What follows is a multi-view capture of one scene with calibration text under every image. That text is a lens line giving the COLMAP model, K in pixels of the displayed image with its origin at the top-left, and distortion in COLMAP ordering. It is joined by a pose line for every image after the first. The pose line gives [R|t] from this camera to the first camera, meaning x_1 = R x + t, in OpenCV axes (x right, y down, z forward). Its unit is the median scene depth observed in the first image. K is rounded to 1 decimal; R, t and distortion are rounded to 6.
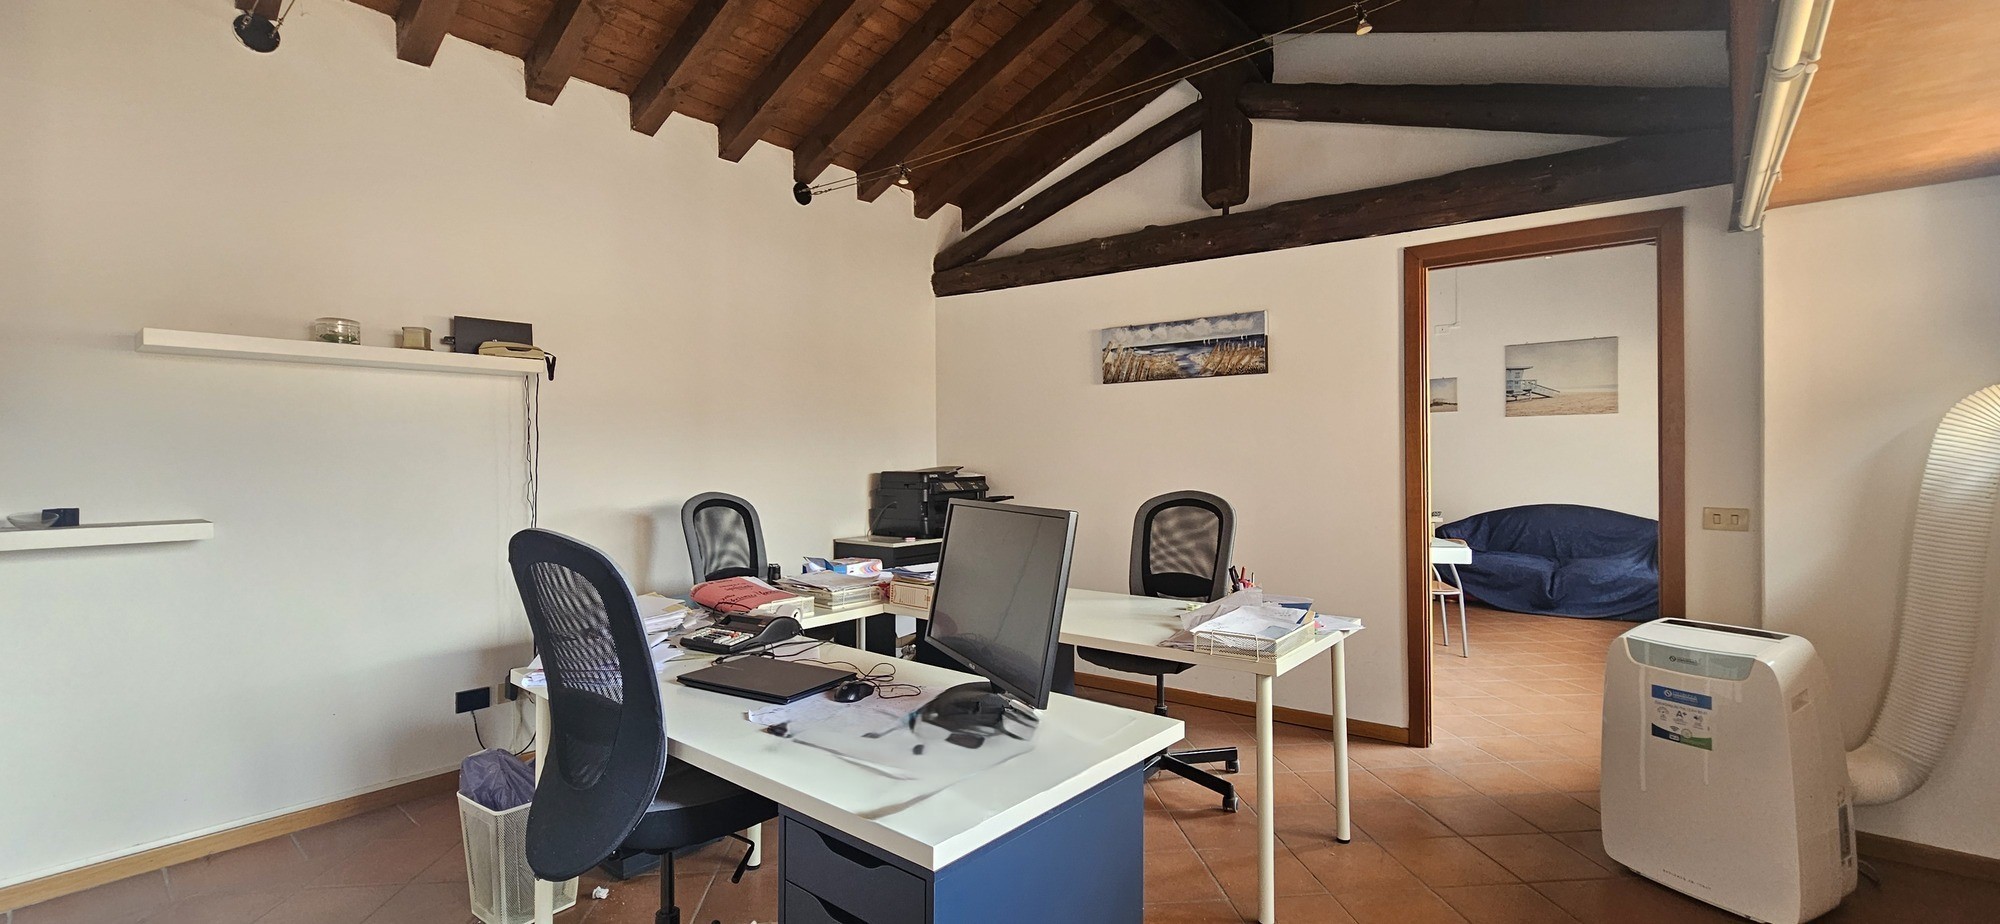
lens RADIAL K [[820.0, 0, 1000.0], [0, 820.0, 462.0], [0, 0, 1]] dist [-0.000071, 0.000000]
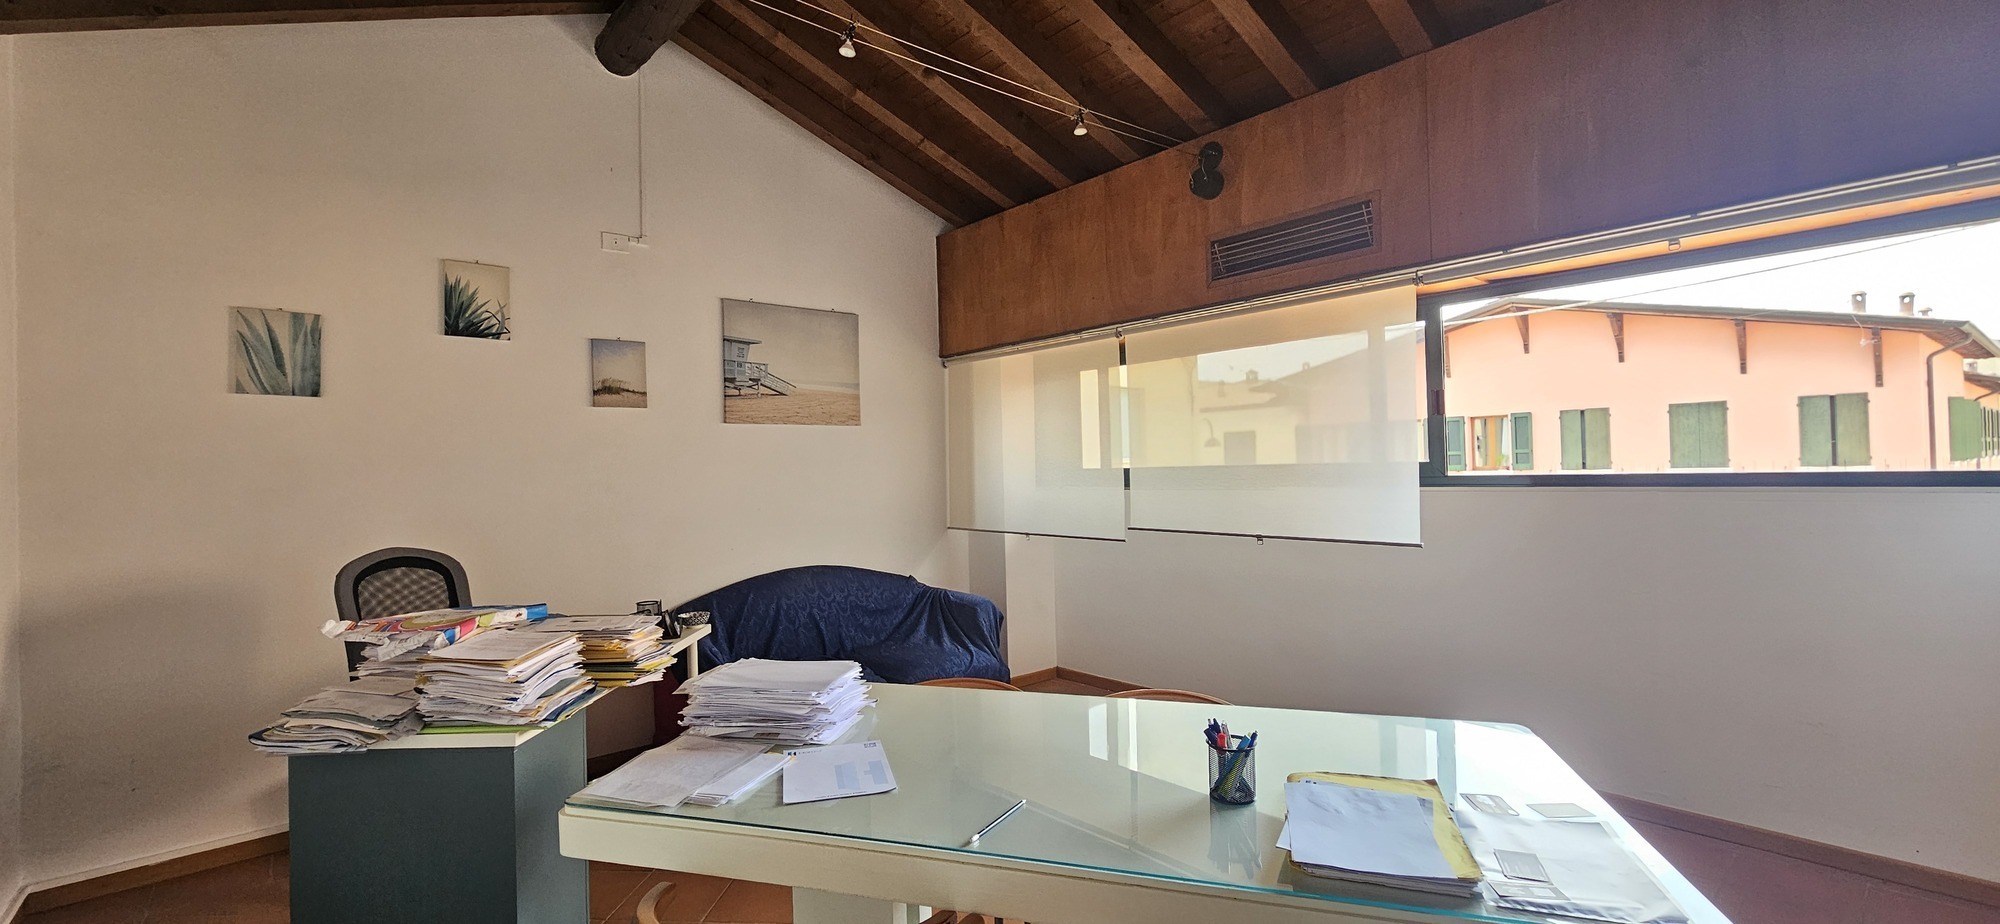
lens RADIAL K [[820.0, 0, 1000.0], [0, 820.0, 462.0], [0, 0, 1]] dist [-0.000071, 0.000000]
pose [[0.169587, 0.008521, 0.985478, 0.091406], [0.027044, 0.999546, -0.013296, -0.015777], [-0.985144, 0.028906, 0.169279, 0.734157]]
